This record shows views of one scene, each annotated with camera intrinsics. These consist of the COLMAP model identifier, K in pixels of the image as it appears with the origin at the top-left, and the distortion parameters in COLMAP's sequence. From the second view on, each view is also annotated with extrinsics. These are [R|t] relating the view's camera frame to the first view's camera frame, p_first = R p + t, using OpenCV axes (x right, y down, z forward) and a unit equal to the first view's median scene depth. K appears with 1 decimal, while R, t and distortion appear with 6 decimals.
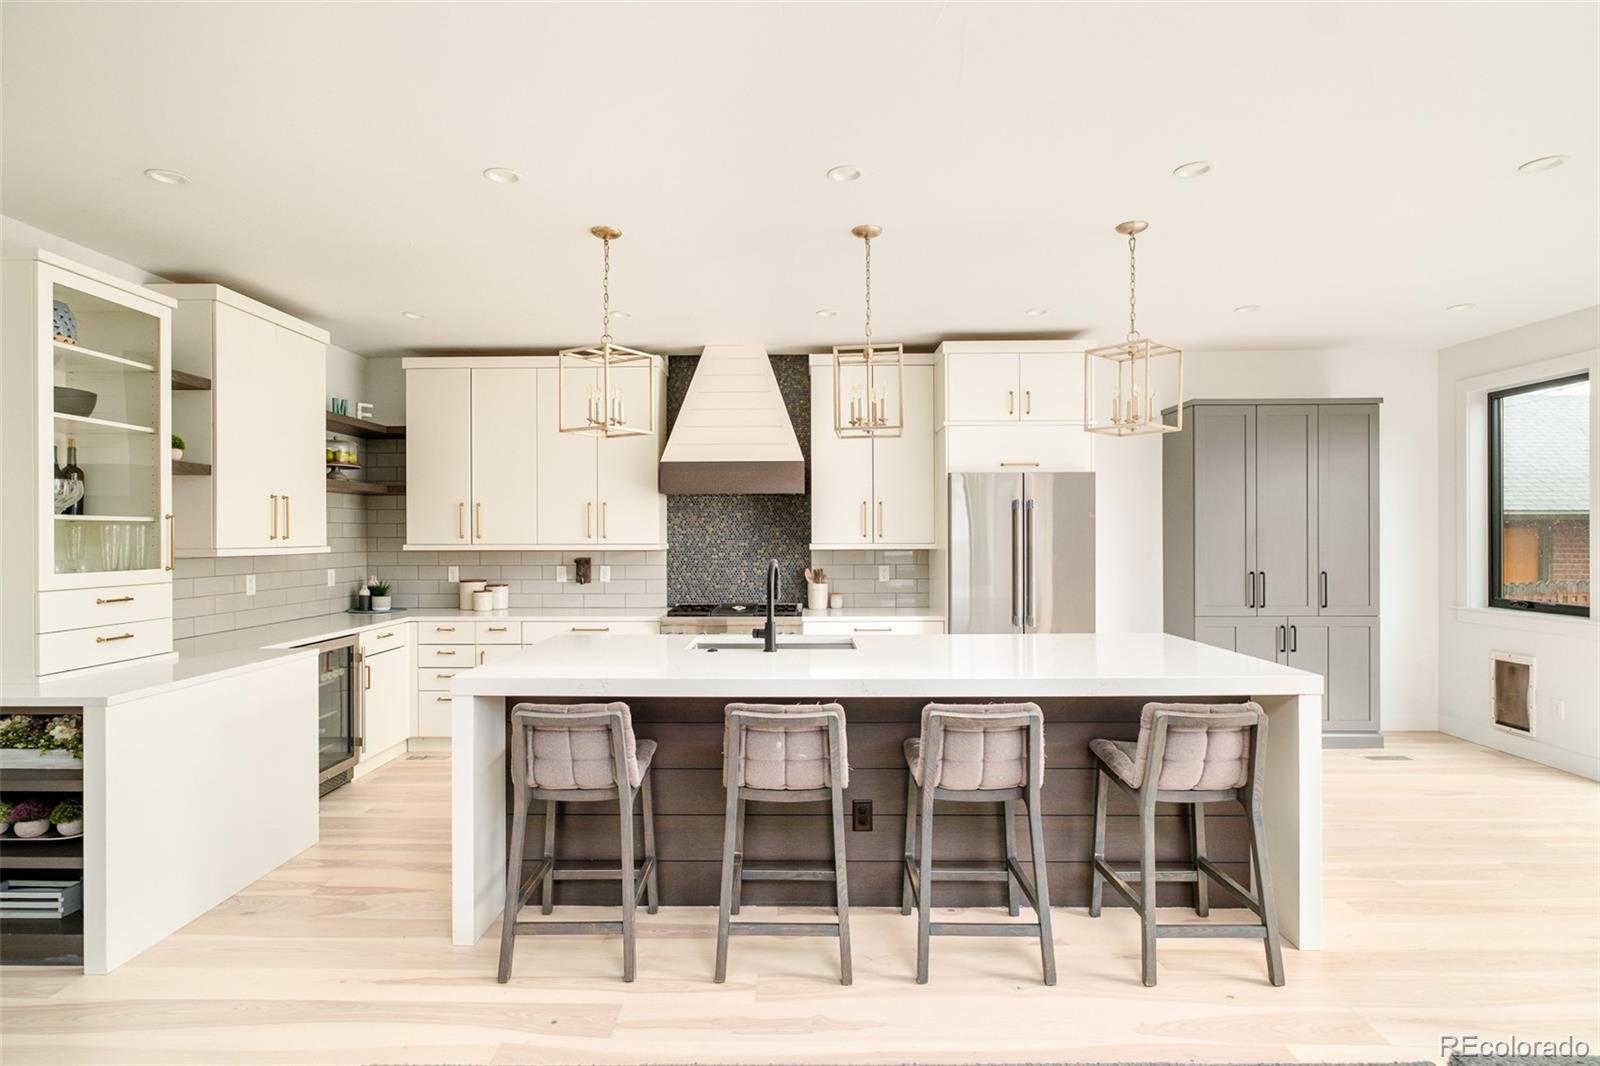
lens RADIAL K [[804.0, 0, 793.6], [0, 804.0, 529.2], [0, 0, 1]] dist [-0.002855, 0.000616]
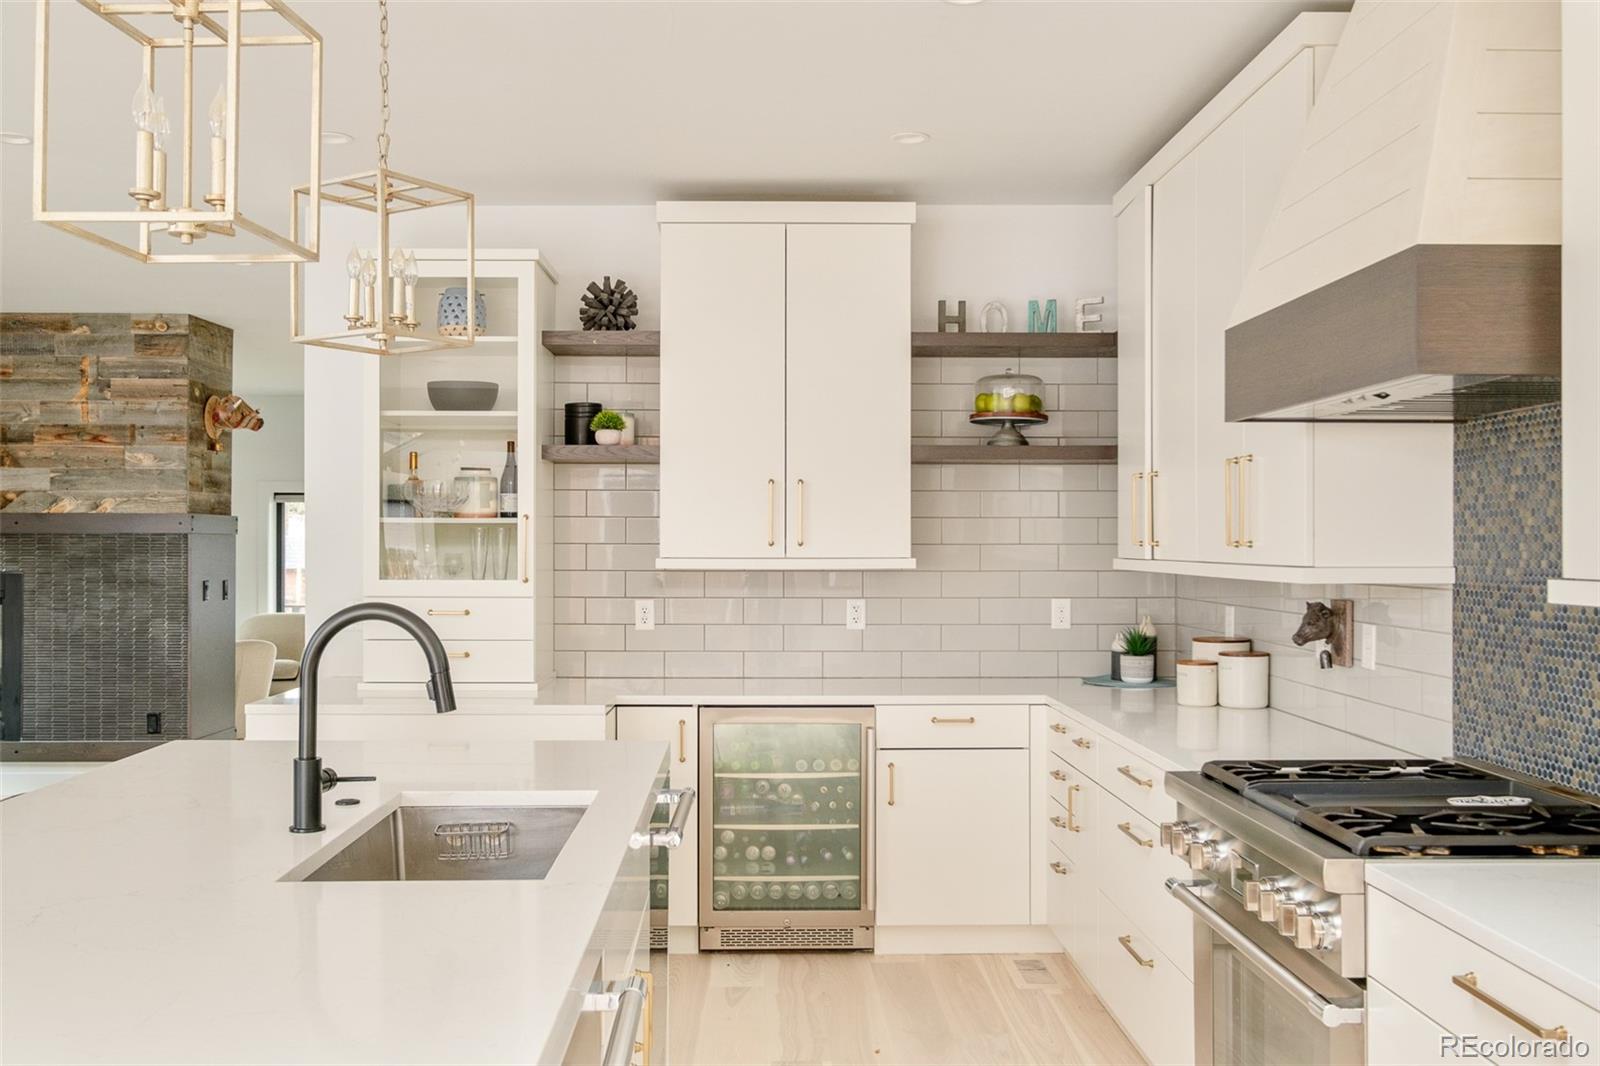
lens RADIAL K [[1457.1, 0, 798.2], [0, 1457.1, 534.0], [0, 0, 1]] dist [0.000999, 0.001081]
pose [[0.026419, -0.002379, -0.999648, 0.485069], [0.006845, 0.999974, -0.002199, 0.004850], [0.999628, -0.006785, 0.026434, 0.841688]]
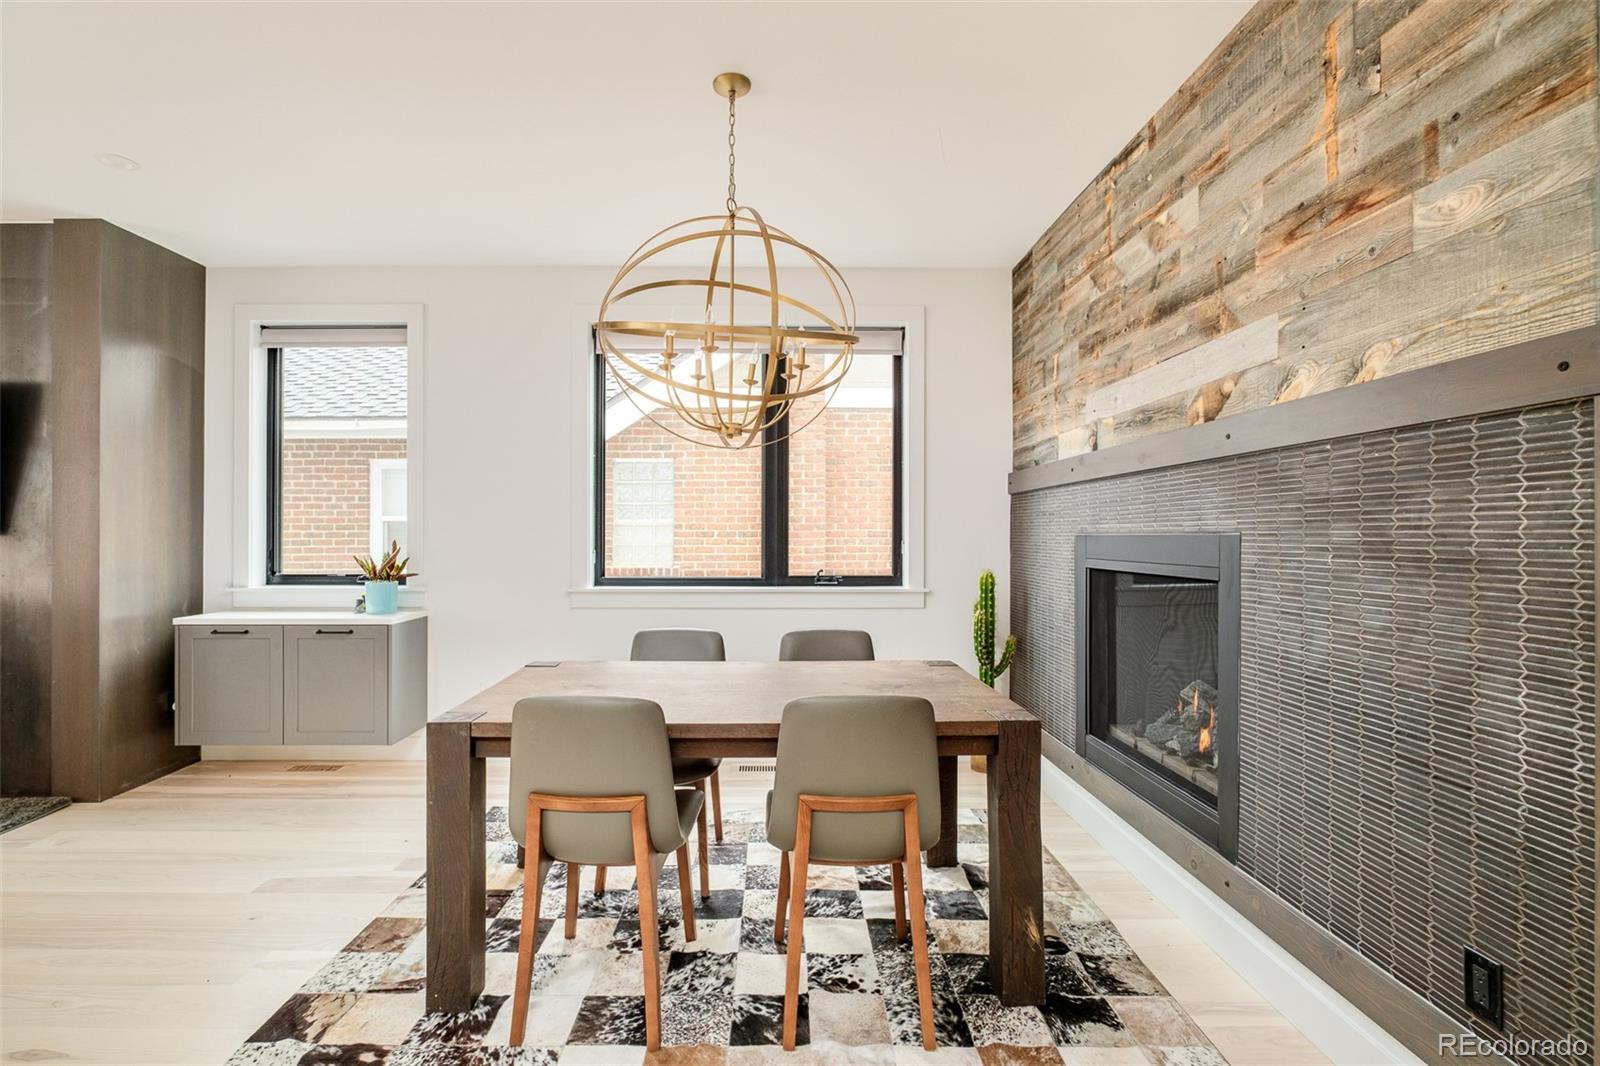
lens RADIAL K [[744.9, 0, 784.2], [0, 744.9, 528.1], [0, 0, 1]] dist [-0.000920, 0.000280]
pose [[-0.999967, 0.002443, -0.007698, -0.877350], [0.002553, 0.999894, -0.014327, 0.040278], [0.007662, -0.014346, -0.999868, 0.444471]]
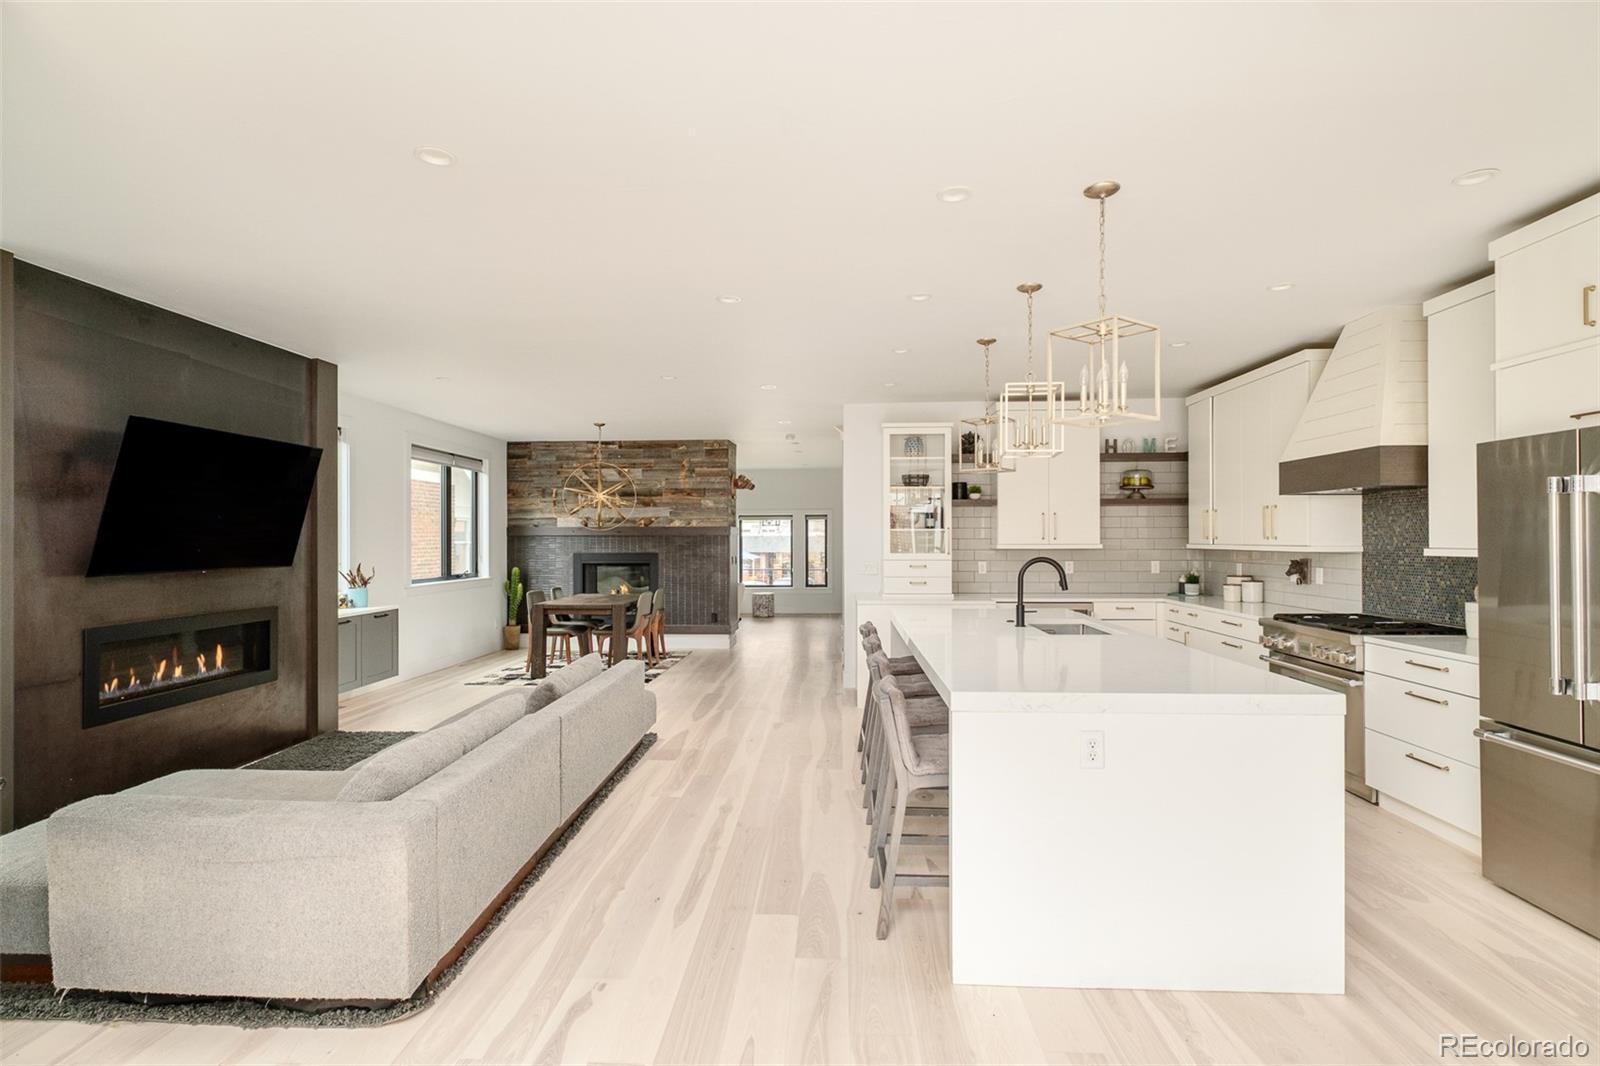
lens RADIAL K [[804.0, 0, 795.9], [0, 804.0, 538.7], [0, 0, 1]] dist [-0.002855, 0.000616]
pose [[-0.042855, 0.003788, -0.999074, 0.893146], [0.010730, 0.999937, 0.003331, 0.000097], [0.999024, -0.010577, -0.042893, 0.471644]]
